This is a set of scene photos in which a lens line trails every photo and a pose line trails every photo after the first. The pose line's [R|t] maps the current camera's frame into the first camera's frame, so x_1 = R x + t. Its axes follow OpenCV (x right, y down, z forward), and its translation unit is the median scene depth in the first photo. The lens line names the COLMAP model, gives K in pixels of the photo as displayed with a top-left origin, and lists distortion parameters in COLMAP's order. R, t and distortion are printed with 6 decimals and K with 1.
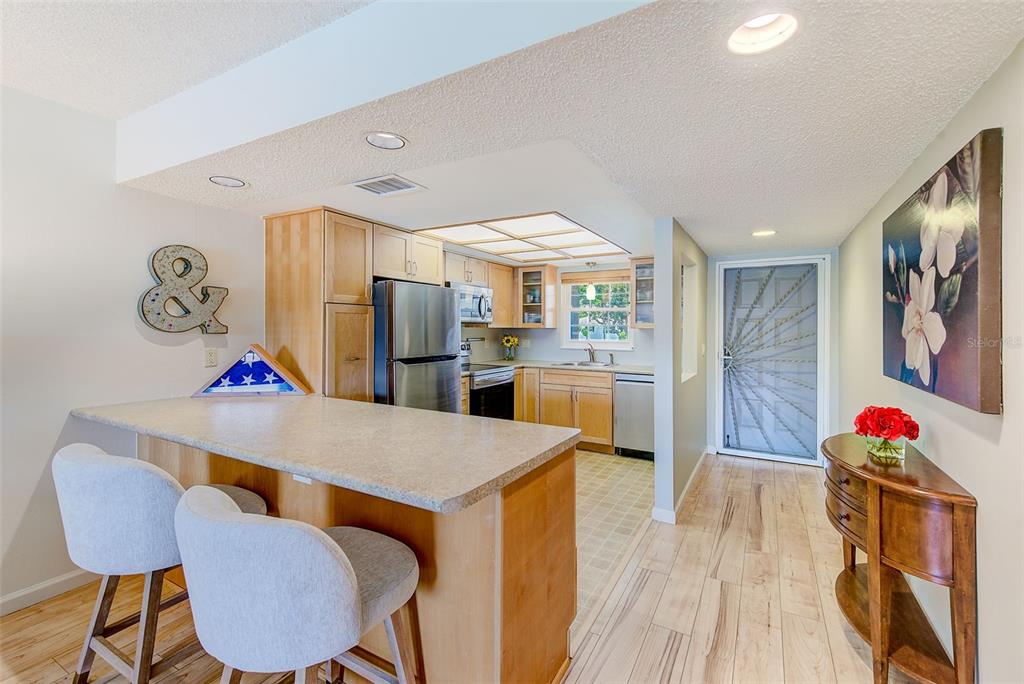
lens RADIAL K [[463.6, 0, 488.6], [0, 463.6, 325.7], [0, 0, 1]] dist [0.001761, 0.000436]
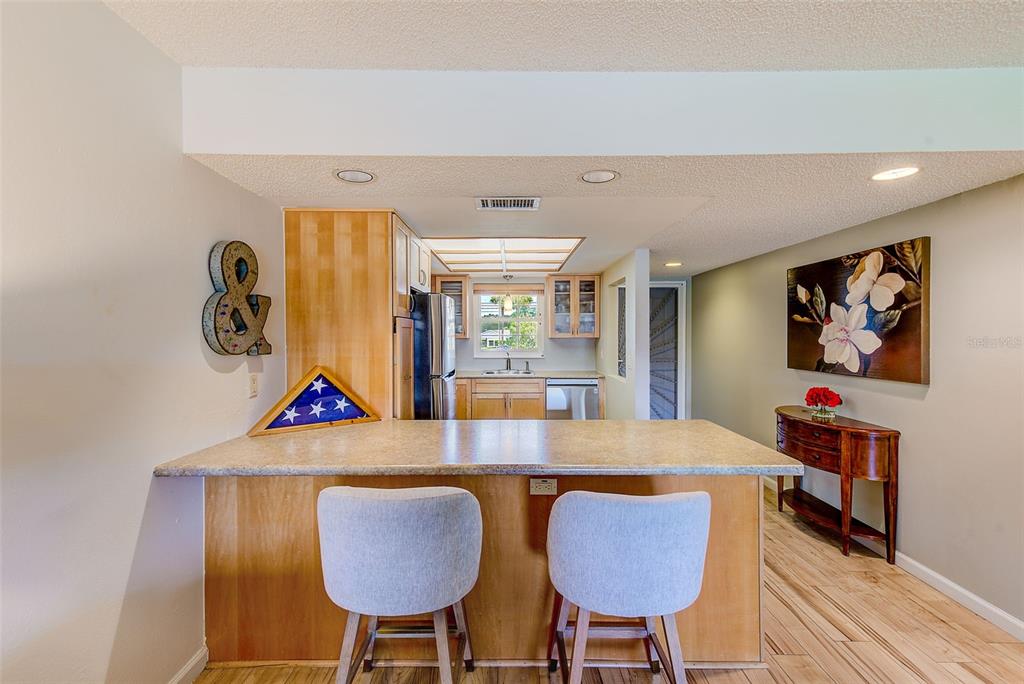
lens RADIAL K [[494.0, 0, 512.0], [0, 494.0, 342.0], [0, 0, 1]] dist [0.000566, 0.000260]
pose [[0.854933, -0.018068, 0.518424, -0.802837], [0.007175, 0.999710, 0.023009, -0.025242], [-0.518689, -0.015952, 0.854814, 0.071533]]
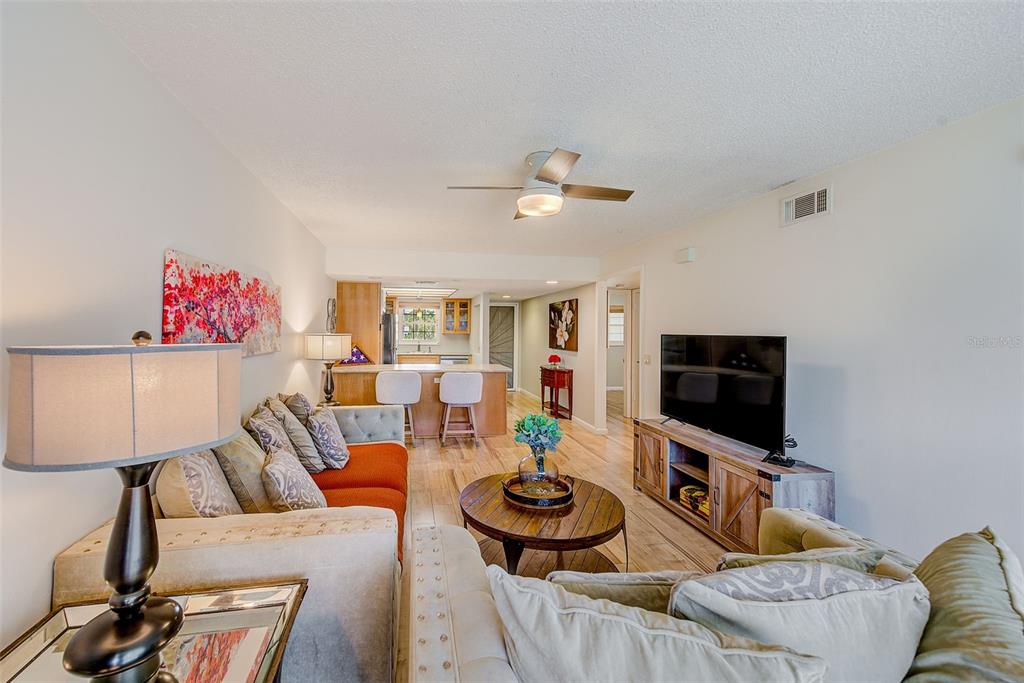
lens RADIAL K [[463.6, 0, 488.6], [0, 463.6, 325.2], [0, 0, 1]] dist [0.001761, 0.000436]
pose [[0.754033, 0.008539, 0.656781, -1.781553], [-0.008059, 0.999961, -0.003749, -0.047442], [-0.656787, -0.002466, 0.754072, -1.322299]]
